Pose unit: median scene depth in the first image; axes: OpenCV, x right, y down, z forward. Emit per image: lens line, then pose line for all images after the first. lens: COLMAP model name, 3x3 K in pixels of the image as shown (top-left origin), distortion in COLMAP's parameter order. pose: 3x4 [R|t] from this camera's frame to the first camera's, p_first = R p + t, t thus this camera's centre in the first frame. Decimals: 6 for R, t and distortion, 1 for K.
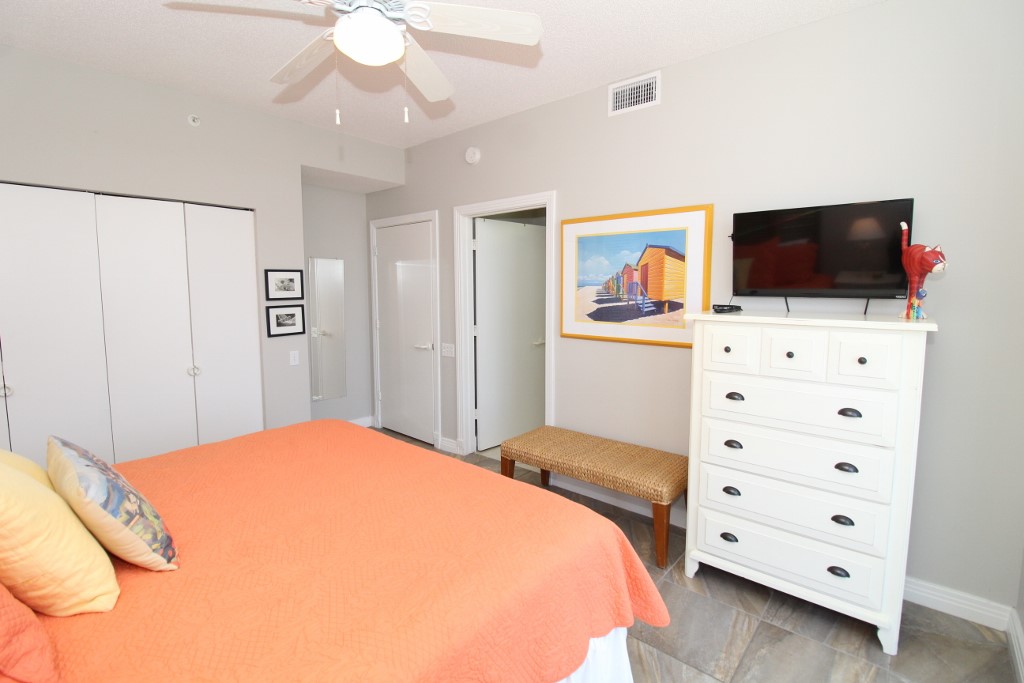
lens RADIAL K [[478.7, 0, 511.4], [0, 478.7, 331.4], [0, 0, 1]] dist [0.001511, -0.011072]
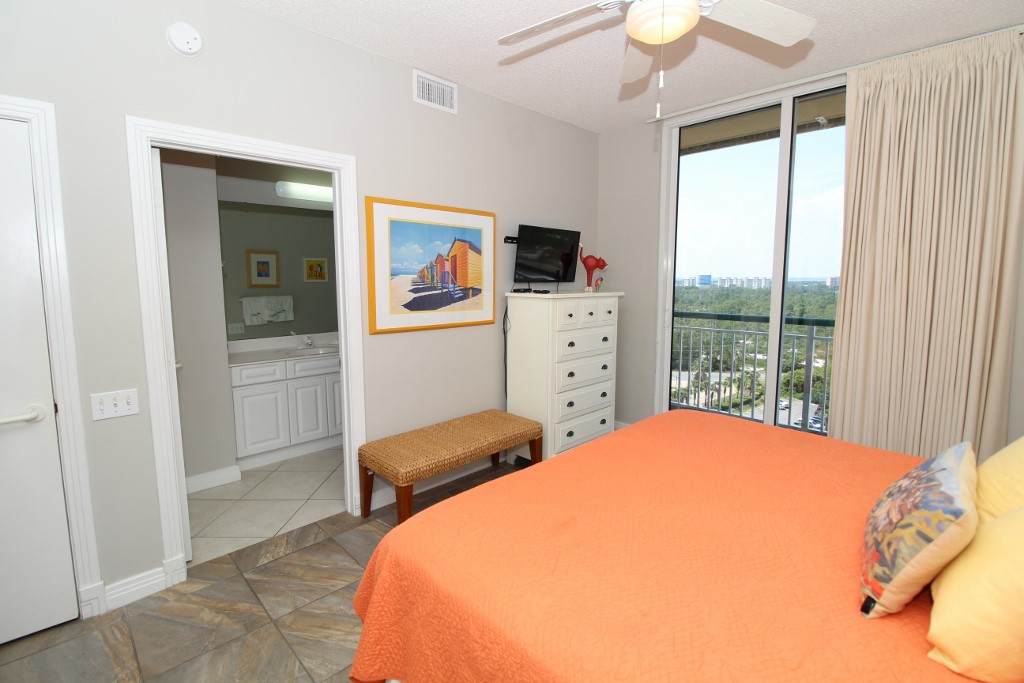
lens RADIAL K [[478.7, 0, 511.4], [0, 478.7, 331.4], [0, 0, 1]] dist [0.001511, -0.011072]
pose [[0.081300, -0.108644, 0.990751, -0.806375], [0.095618, 0.990306, 0.100749, -0.062688], [-0.992092, 0.086542, 0.090901, 0.758243]]
